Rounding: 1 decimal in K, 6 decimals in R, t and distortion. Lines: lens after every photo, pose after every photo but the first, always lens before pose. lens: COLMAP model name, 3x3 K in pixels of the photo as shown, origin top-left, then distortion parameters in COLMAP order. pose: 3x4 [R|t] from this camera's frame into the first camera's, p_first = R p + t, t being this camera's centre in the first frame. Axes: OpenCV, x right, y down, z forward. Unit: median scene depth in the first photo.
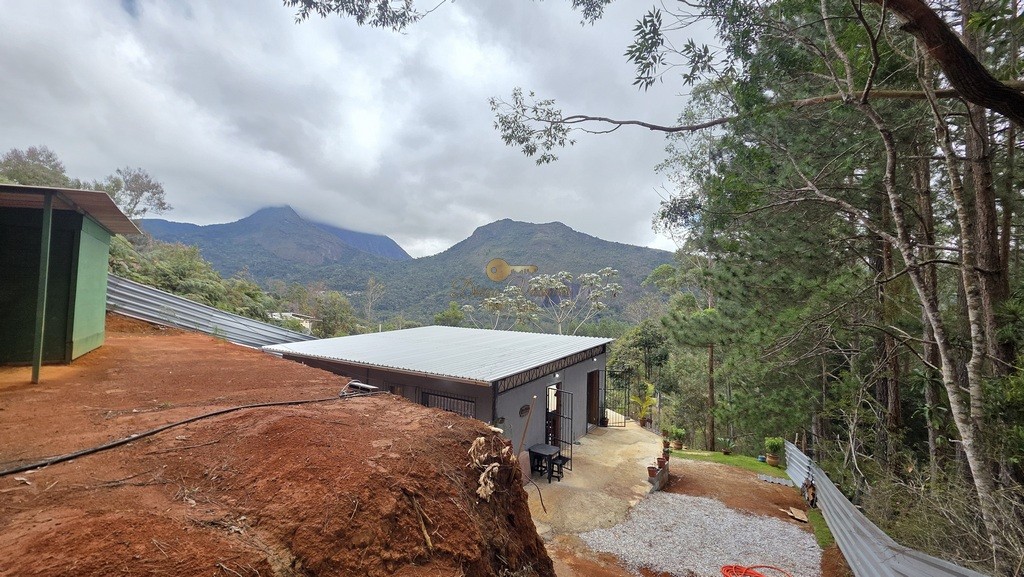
lens RADIAL K [[407.8, 0, 512.0], [0, 407.8, 284.2], [0, 0, 1]] dist [0.000760, 0.000454]
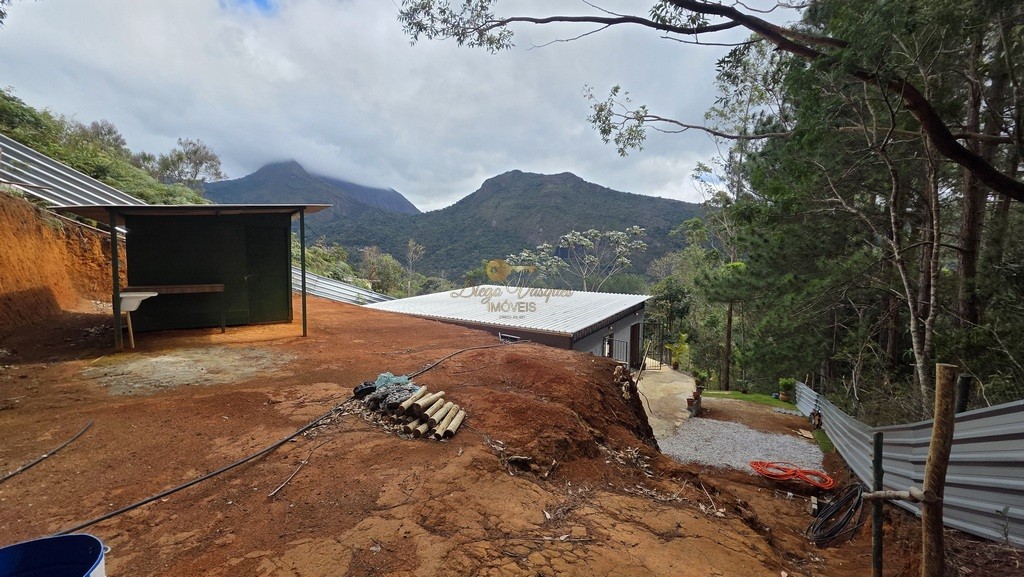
lens RADIAL K [[408.1, 0, 512.0], [0, 408.1, 288.5], [0, 0, 1]] dist [0.001389, 0.000043]
pose [[0.999654, -0.011053, -0.023886, -0.122155], [0.013935, 0.992175, 0.124079, -0.037085], [0.022328, -0.124368, 0.991985, -0.153960]]
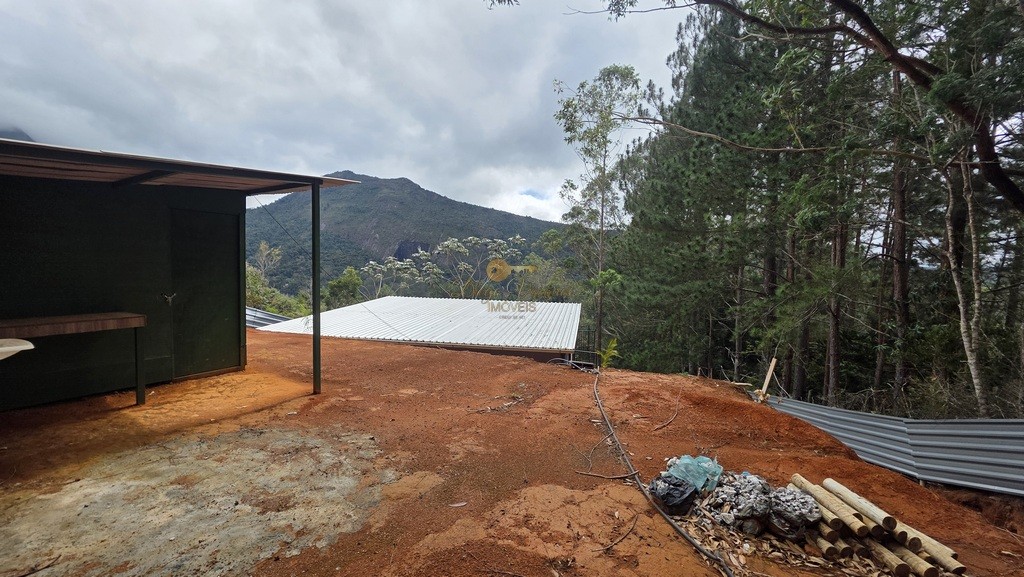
lens RADIAL K [[405.6, 0, 507.5], [0, 405.6, 299.1], [0, 0, 1]] dist [-0.001068, 0.000008]
pose [[0.935990, -0.037603, 0.350011, -0.350644], [-0.010032, 0.991026, 0.133295, -0.031462], [-0.351882, -0.128274, 0.927213, 0.004126]]
